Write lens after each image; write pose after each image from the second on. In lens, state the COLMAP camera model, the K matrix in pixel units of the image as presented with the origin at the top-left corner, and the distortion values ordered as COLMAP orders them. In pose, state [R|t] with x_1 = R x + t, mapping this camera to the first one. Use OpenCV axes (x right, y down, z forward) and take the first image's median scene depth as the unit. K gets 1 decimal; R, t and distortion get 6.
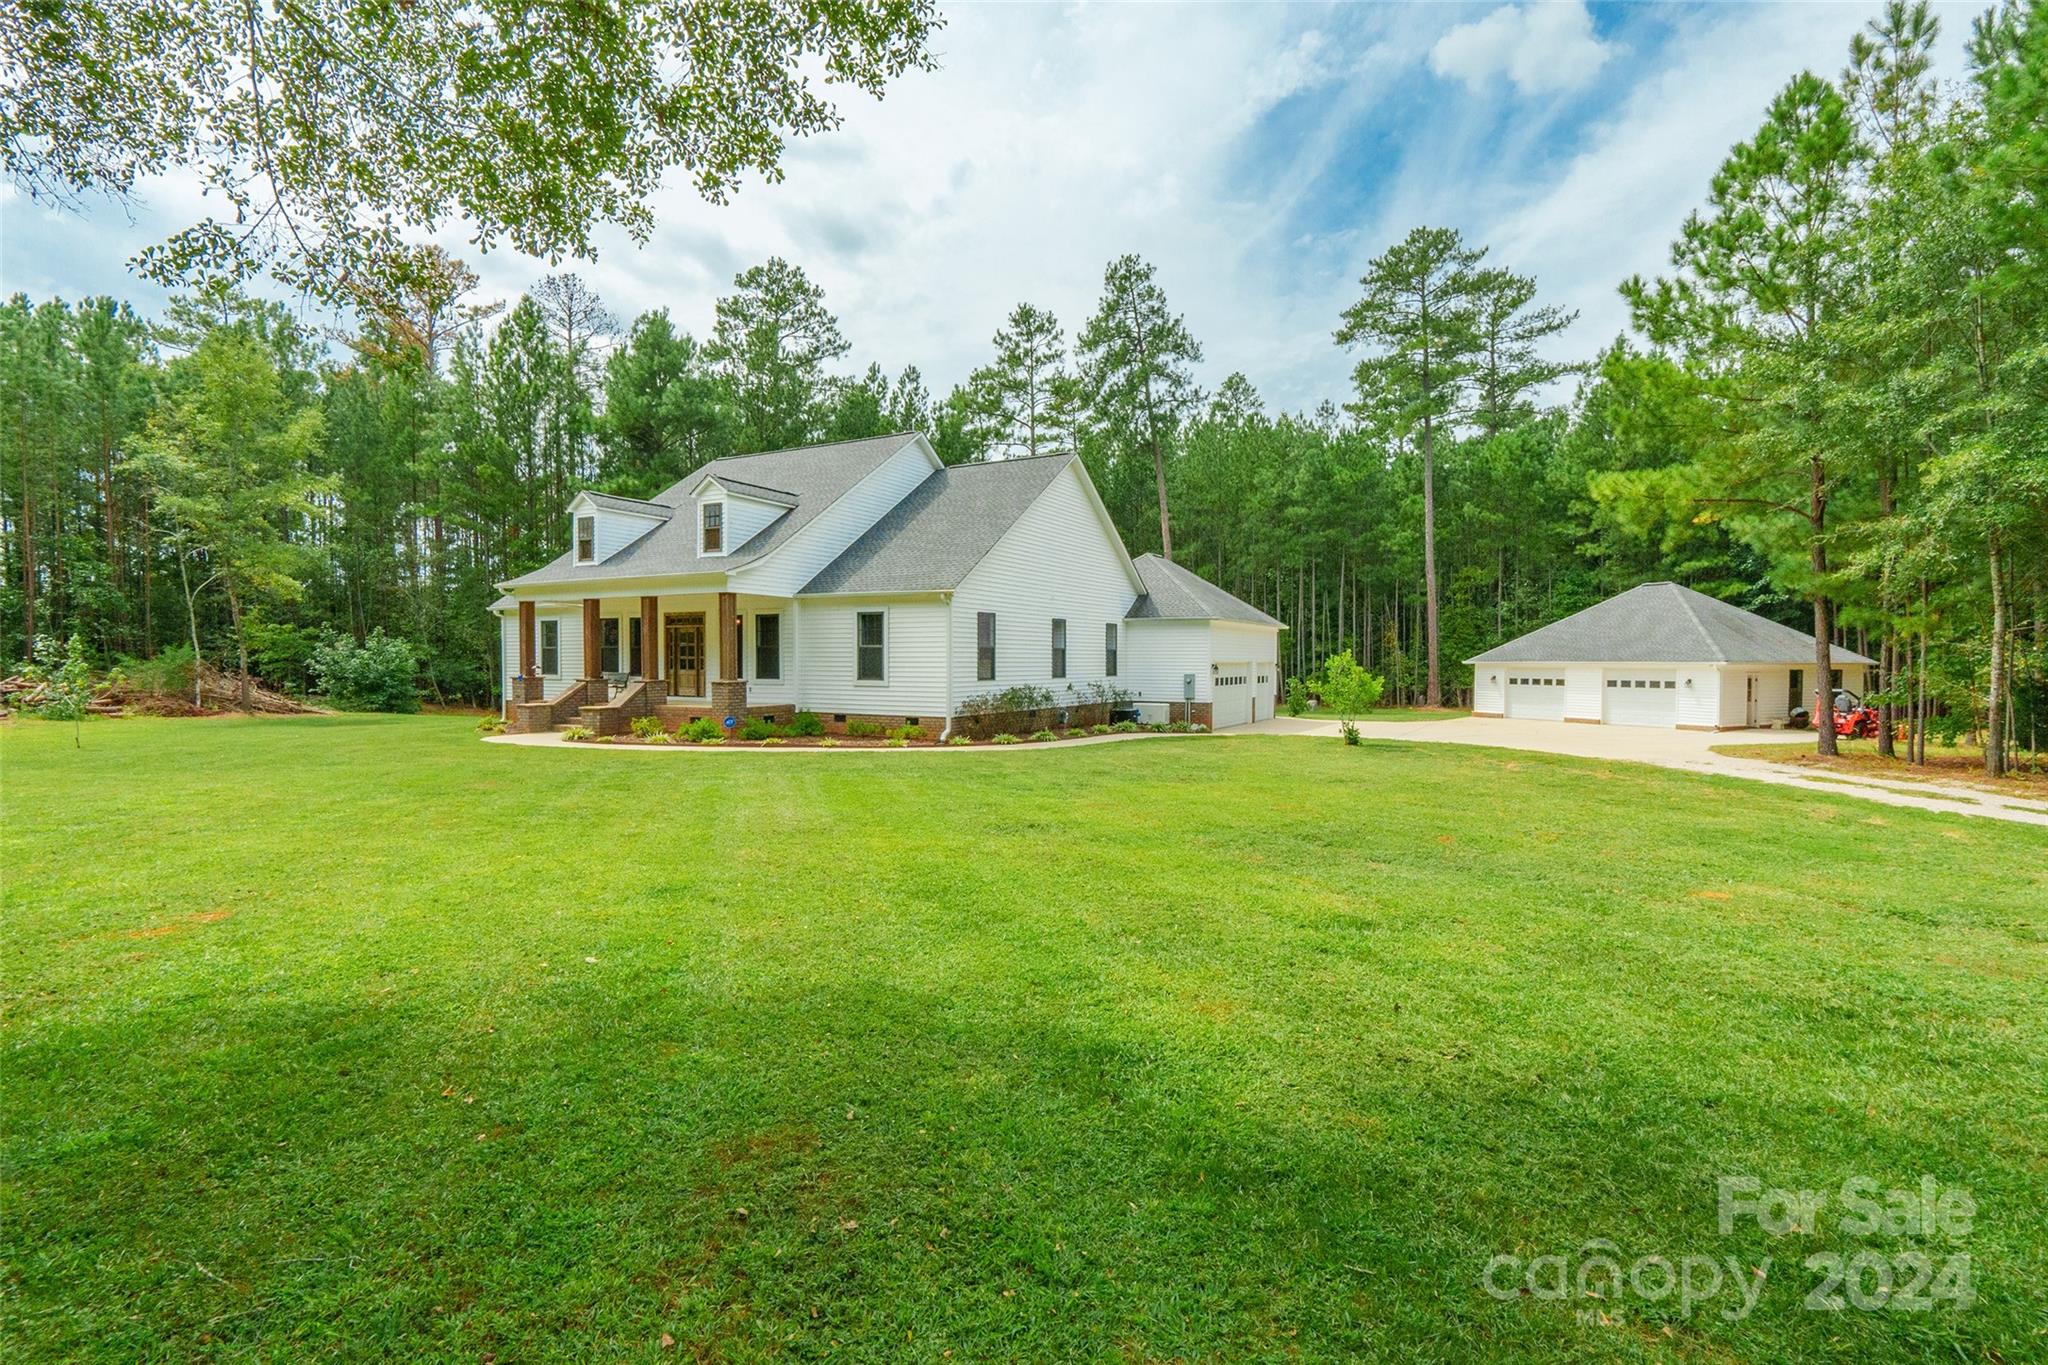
lens RADIAL K [[929.3, 0, 1019.5], [0, 929.3, 659.4], [0, 0, 1]] dist [-0.002969, -0.000175]
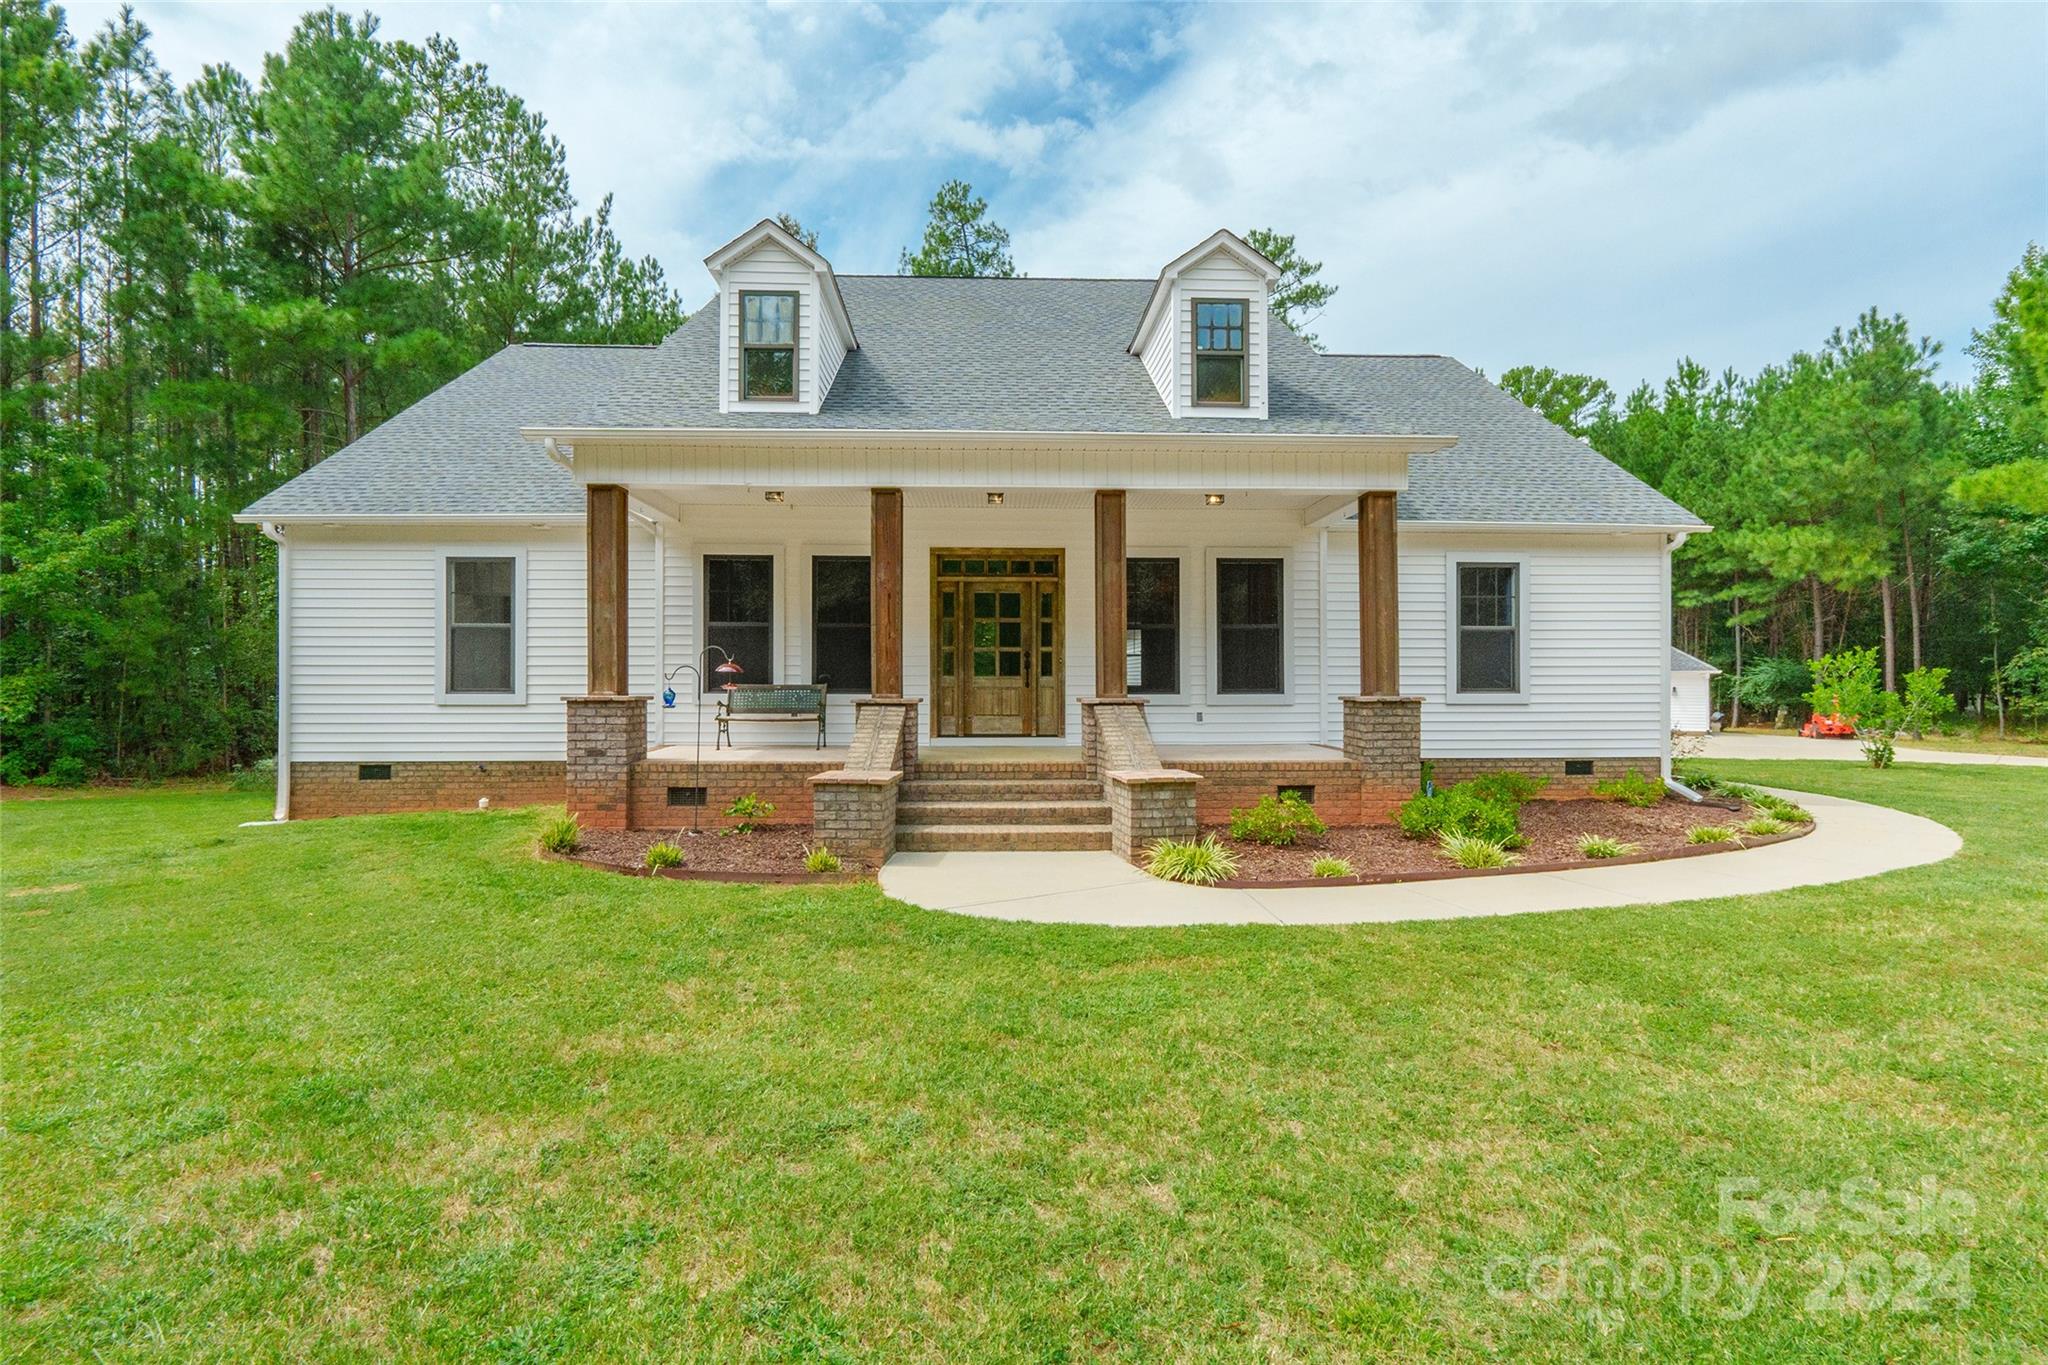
lens RADIAL K [[967.4, 0, 1024.0], [0, 967.4, 682.5], [0, 0, 1]] dist [0.000426, 0.000225]
pose [[0.864083, 0.004402, 0.503329, -0.579046], [0.000518, 0.999953, -0.009634, 0.018386], [-0.503348, 0.008585, 0.864041, 0.585844]]
